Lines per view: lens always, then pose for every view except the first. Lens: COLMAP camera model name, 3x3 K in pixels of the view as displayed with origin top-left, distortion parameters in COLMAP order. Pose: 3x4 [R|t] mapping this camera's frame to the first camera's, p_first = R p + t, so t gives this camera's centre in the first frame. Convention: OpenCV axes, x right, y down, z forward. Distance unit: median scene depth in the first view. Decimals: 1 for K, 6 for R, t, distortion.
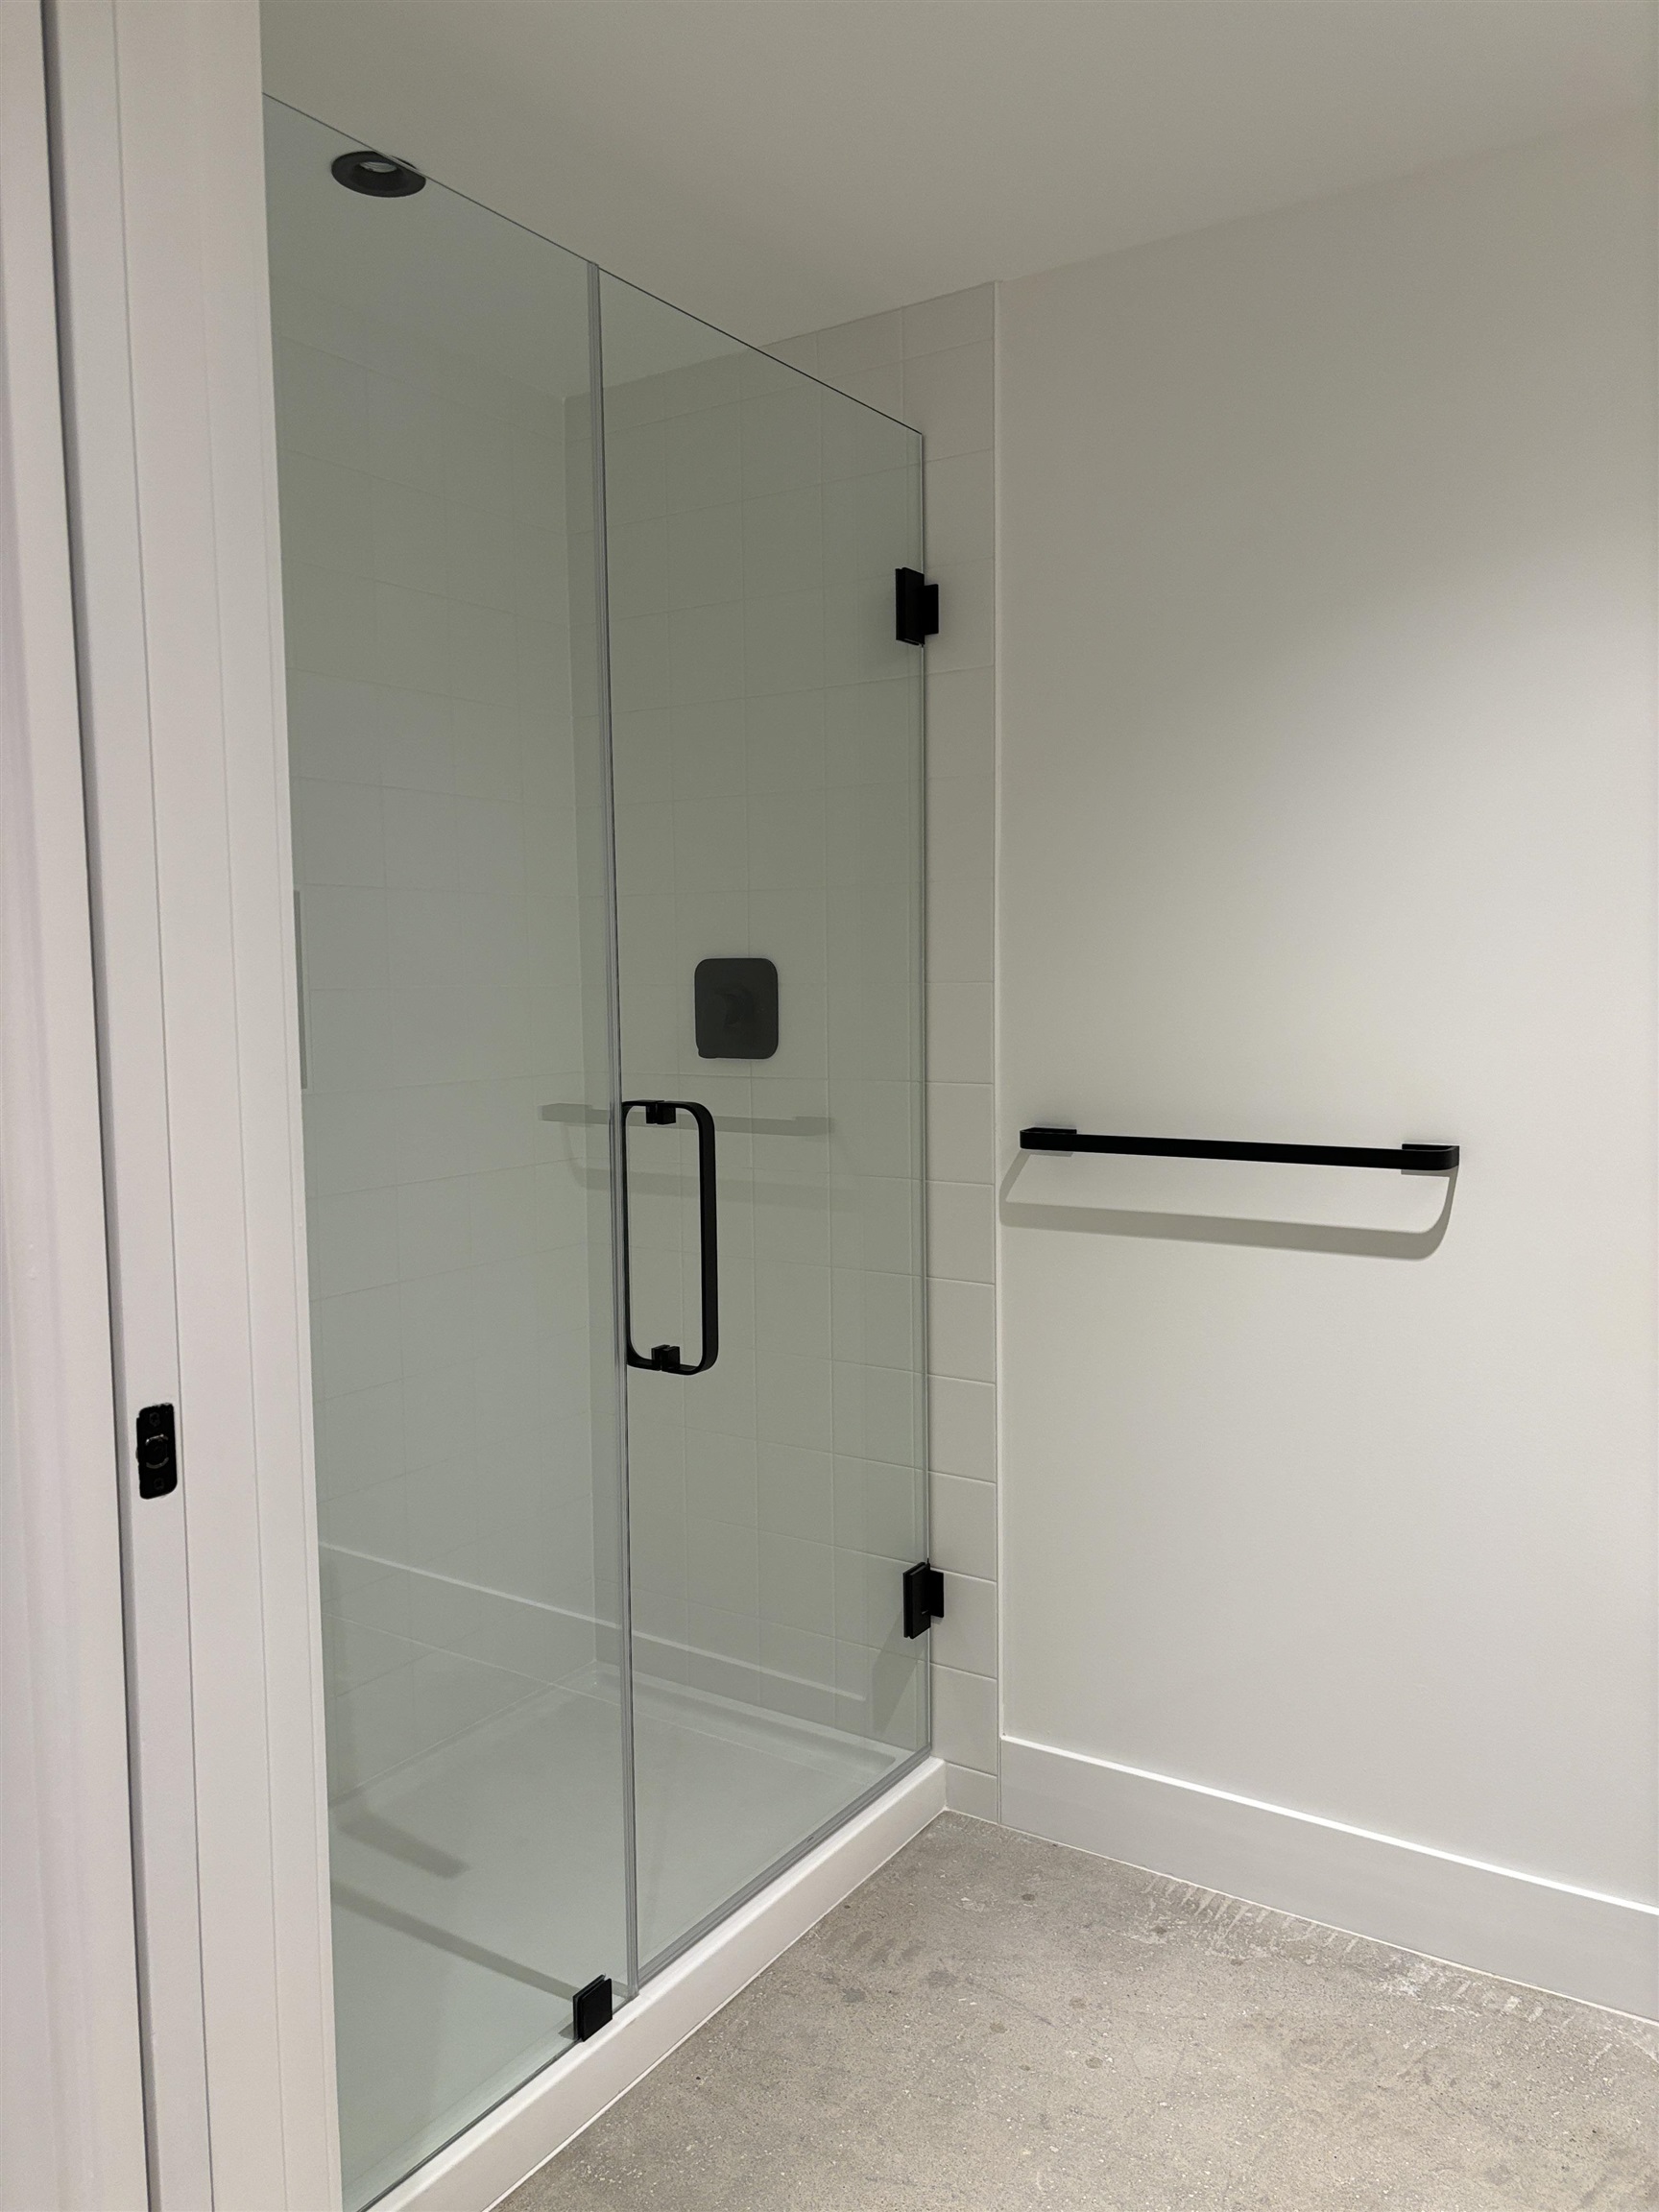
lens RADIAL K [[1663.7, 0, 831.4], [0, 1663.7, 1109.2], [0, 0, 1]] dist [0.022173, -0.013776]
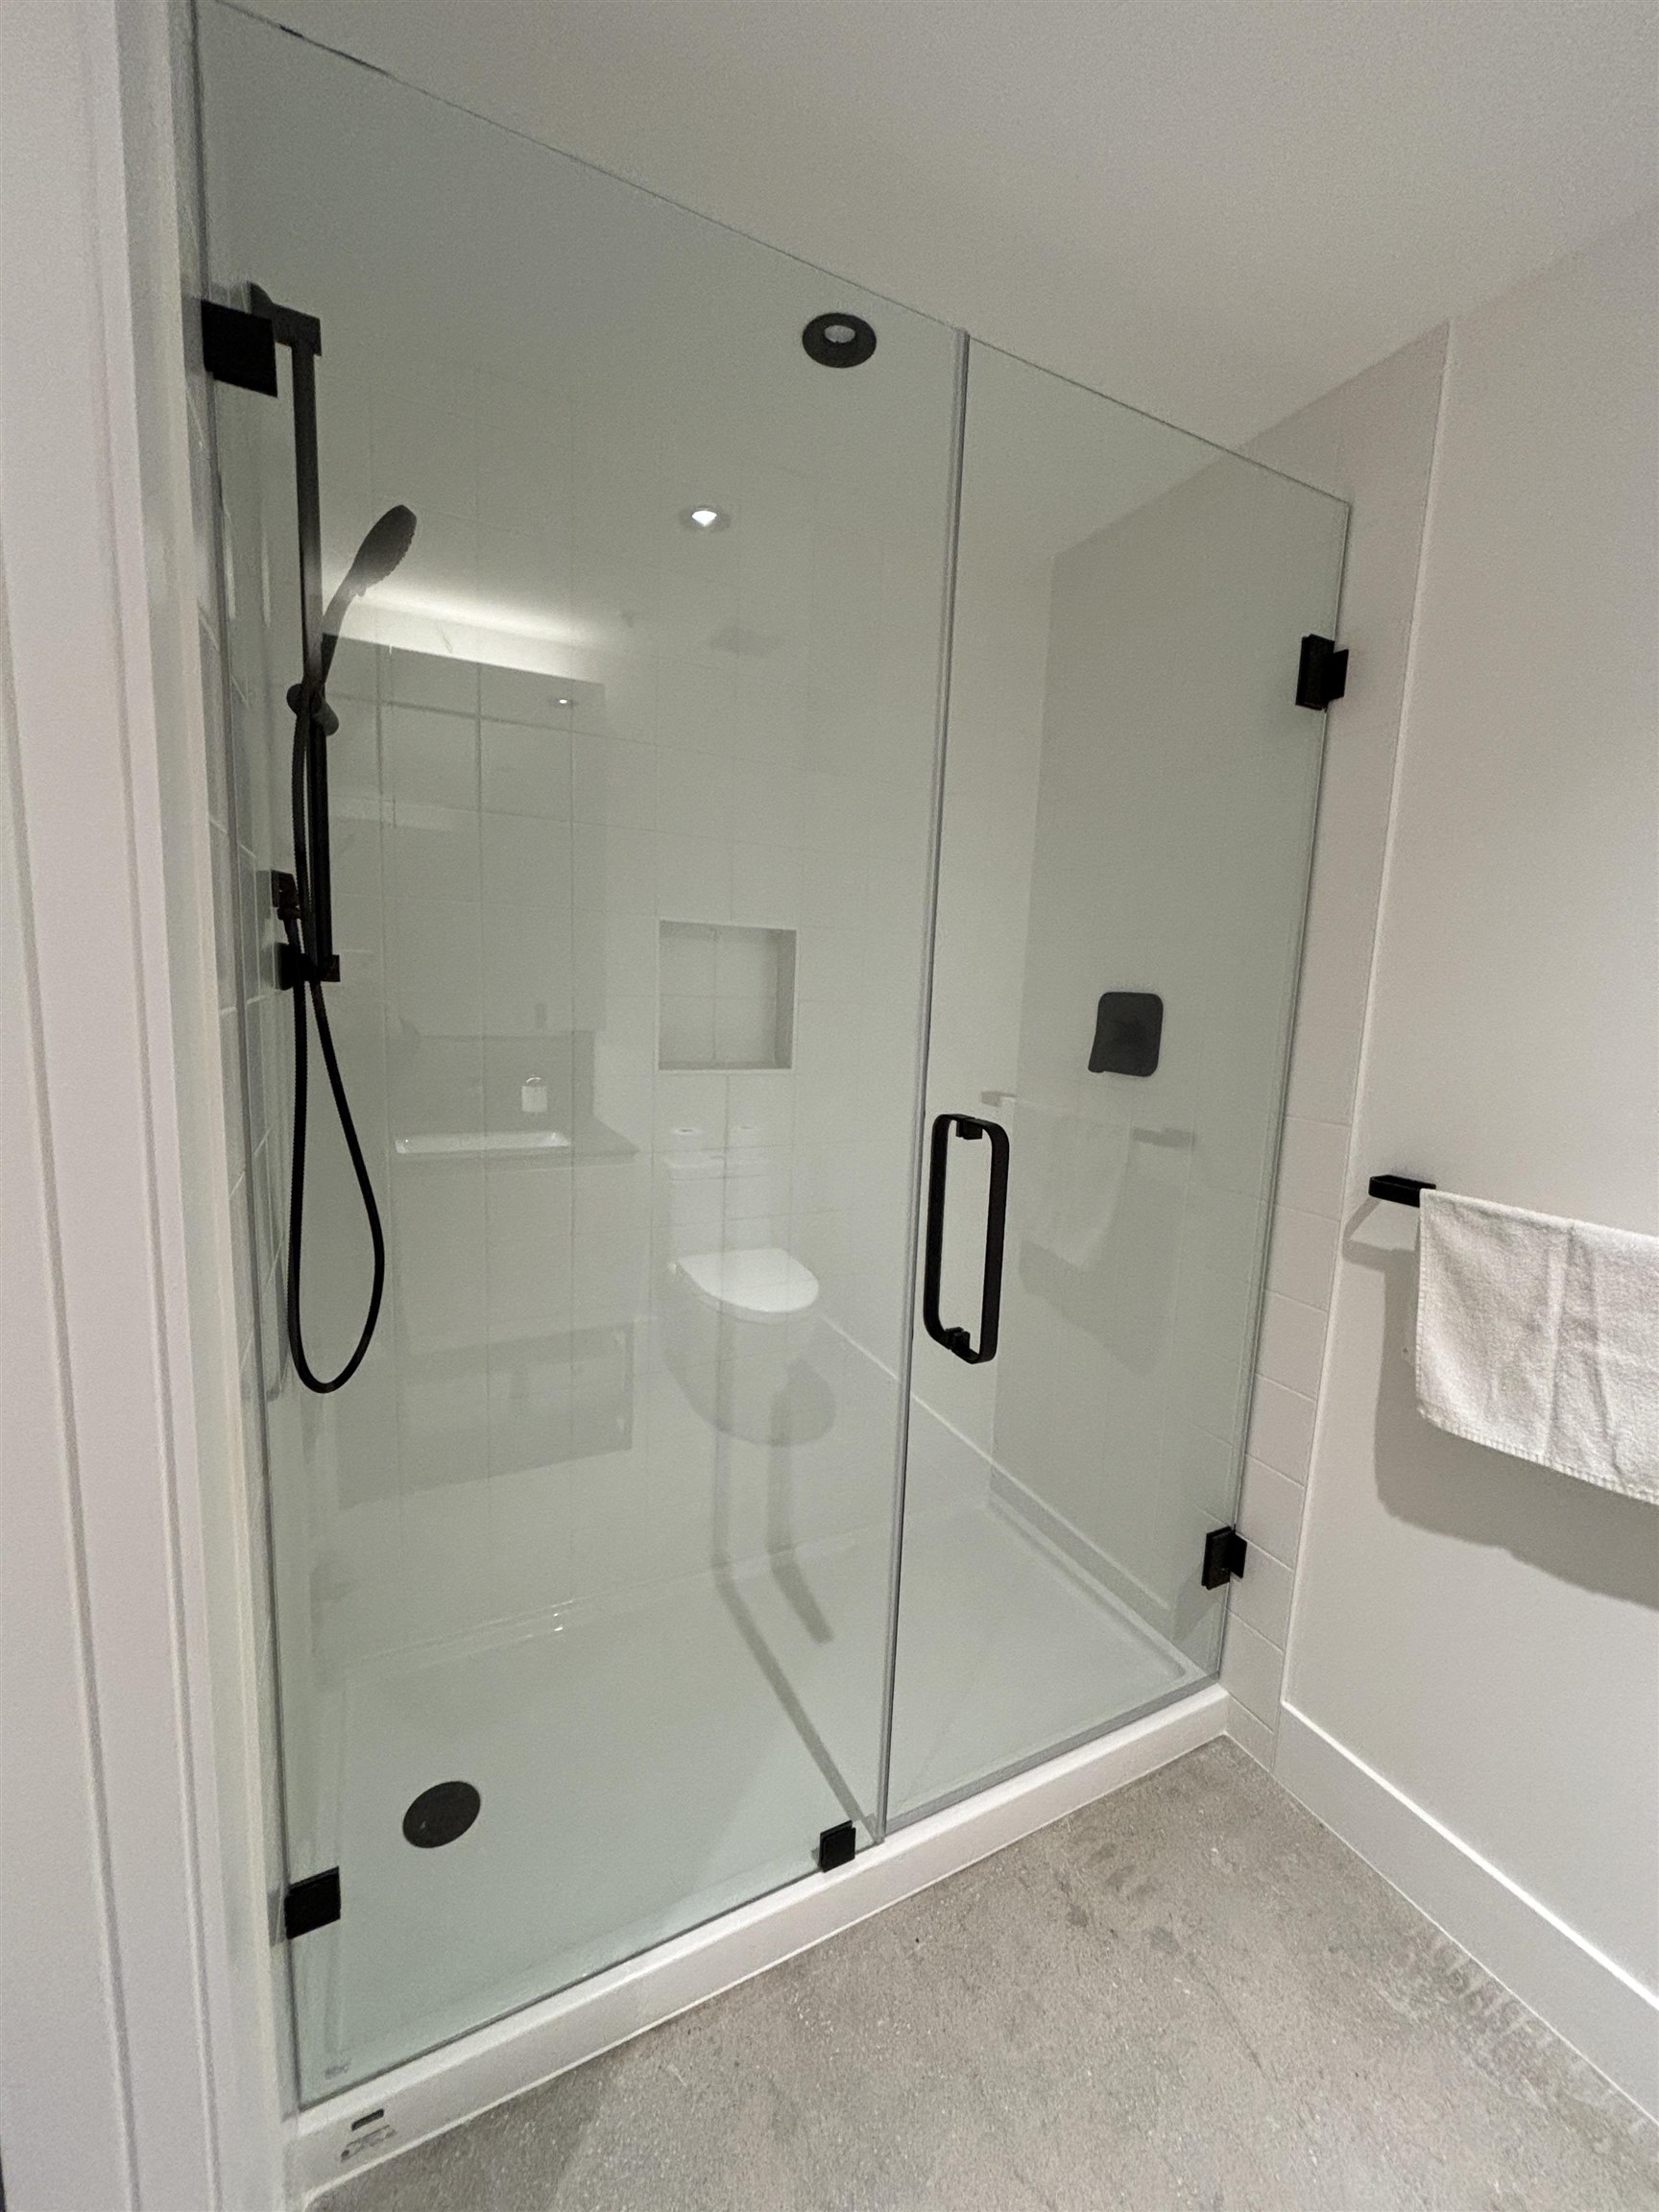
lens RADIAL K [[884.5, 0, 821.5], [0, 884.5, 1090.8], [0, 0, 1]] dist [-0.001477, -0.001358]
pose [[0.864893, 0.116708, -0.488200, 0.080965], [-0.100752, 0.993165, 0.058933, -0.039555], [0.491740, -0.001784, 0.870740, 0.356964]]
